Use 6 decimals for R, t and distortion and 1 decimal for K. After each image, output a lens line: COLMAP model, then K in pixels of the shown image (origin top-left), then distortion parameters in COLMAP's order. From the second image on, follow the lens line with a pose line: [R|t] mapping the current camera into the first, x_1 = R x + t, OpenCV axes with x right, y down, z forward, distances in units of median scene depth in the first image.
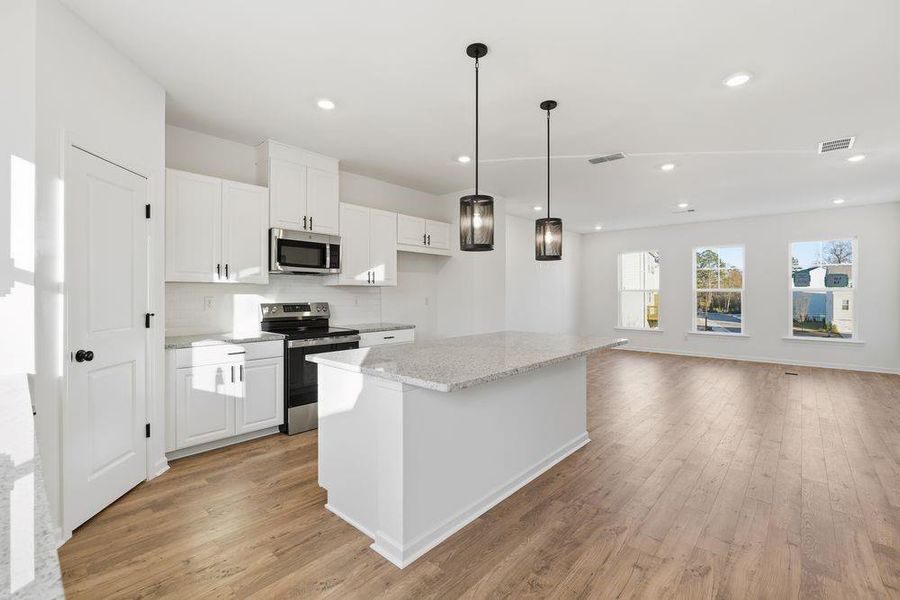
lens RADIAL K [[397.6, 0, 448.1], [0, 397.6, 295.7], [0, 0, 1]] dist [-0.016873, 0.005866]
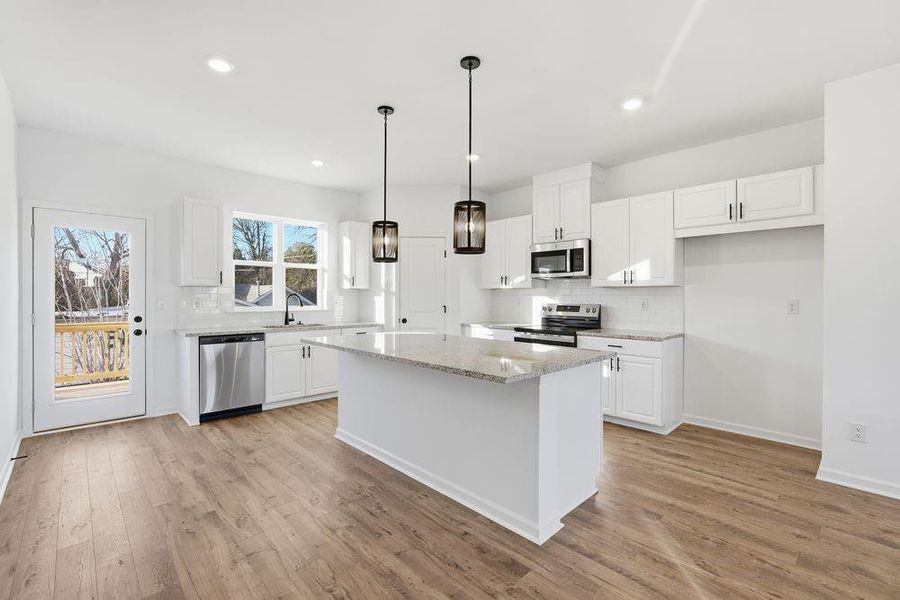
lens RADIAL K [[397.6, 0, 448.1], [0, 397.6, 295.7], [0, 0, 1]] dist [-0.016873, 0.005866]
pose [[-0.077167, -0.002497, -0.997015, 0.816353], [-0.005731, 0.999981, -0.002061, -0.000817], [0.997002, 0.005554, -0.077180, 0.778347]]
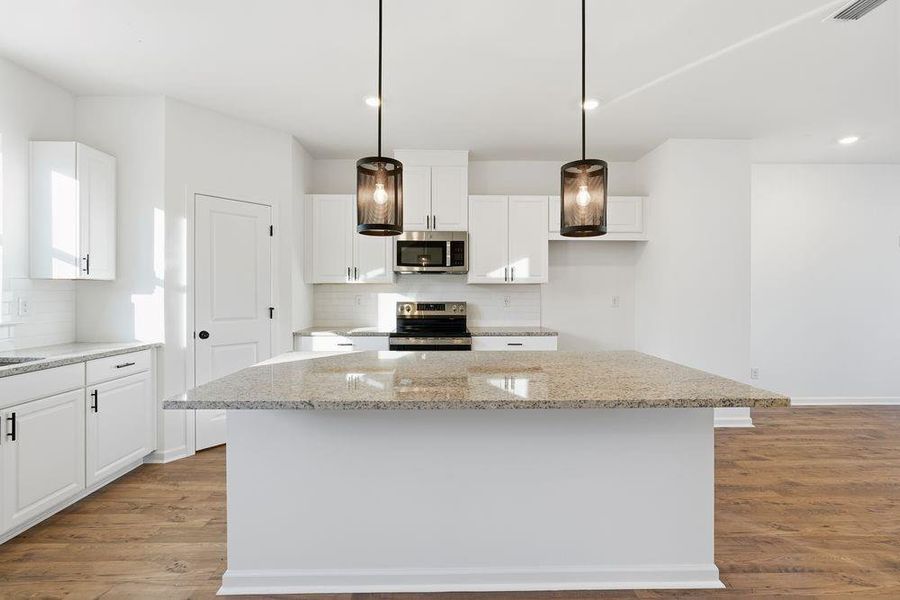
lens RADIAL K [[397.6, 0, 448.1], [0, 397.6, 295.7], [0, 0, 1]] dist [-0.016873, 0.005866]
pose [[0.680448, 0.004092, -0.732785, 0.414330], [-0.002505, 0.999992, 0.003258, -0.000999], [0.732792, -0.000381, 0.680453, 0.351801]]
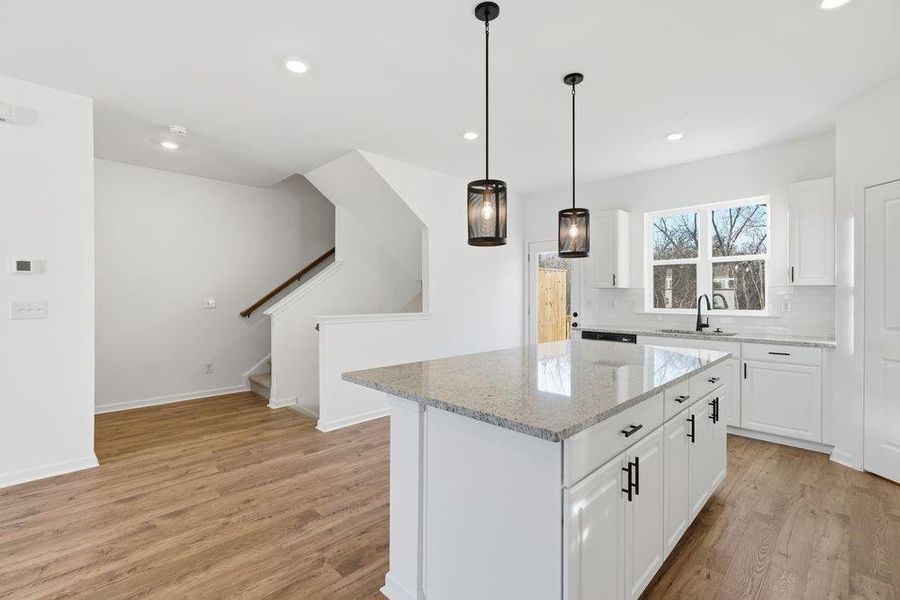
lens RADIAL K [[397.6, 0, 448.1], [0, 397.6, 295.7], [0, 0, 1]] dist [-0.016873, 0.005866]
pose [[-0.997832, -0.001597, 0.065790, 0.208333], [-0.001478, 0.999997, 0.001862, -0.003831], [-0.065793, 0.001761, -0.997832, 1.274156]]
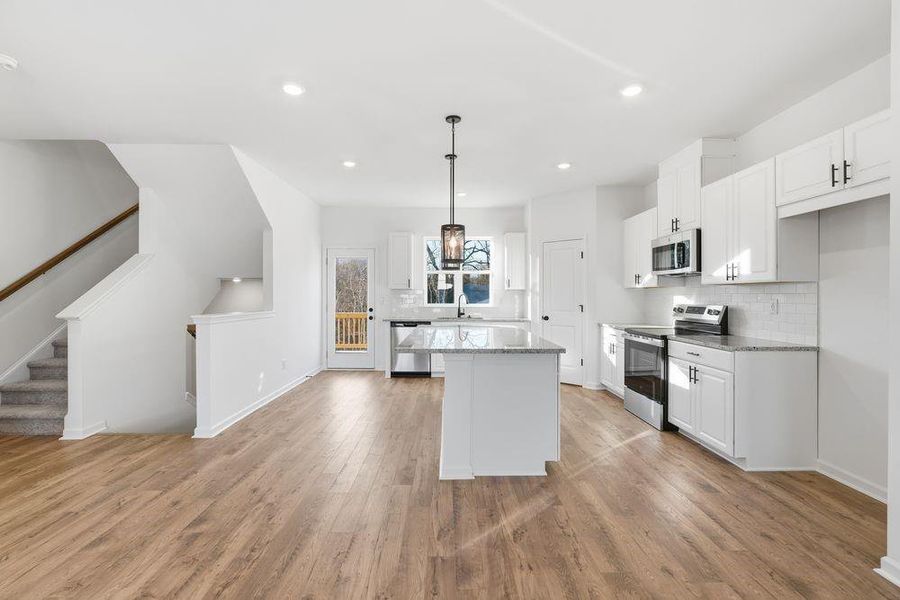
lens RADIAL K [[397.6, 0, 448.1], [0, 397.6, 295.7], [0, 0, 1]] dist [-0.016873, 0.005866]
pose [[-0.740298, -0.002563, -0.672274, 0.754489], [-0.005458, 0.999983, 0.002198, -0.002925], [0.672257, 0.005297, -0.740299, 1.368569]]
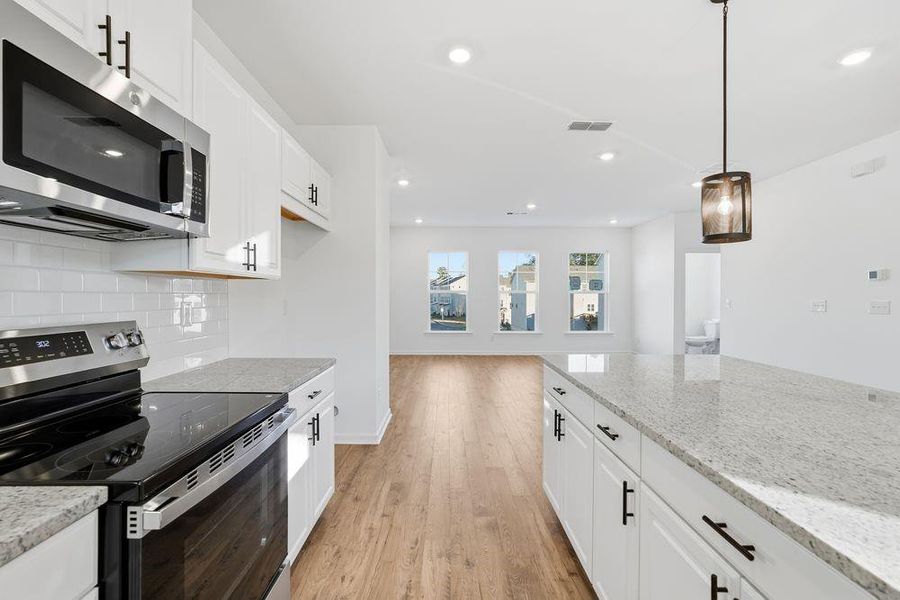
lens RADIAL K [[405.5, 0, 459.0], [0, 405.5, 304.4], [0, 0, 1]] dist [0.001647, 0.000335]
pose [[0.724916, -0.013229, 0.688710, -0.381508], [0.003374, 0.999872, 0.015655, -0.001913], [-0.688829, -0.009025, 0.724868, 0.622830]]
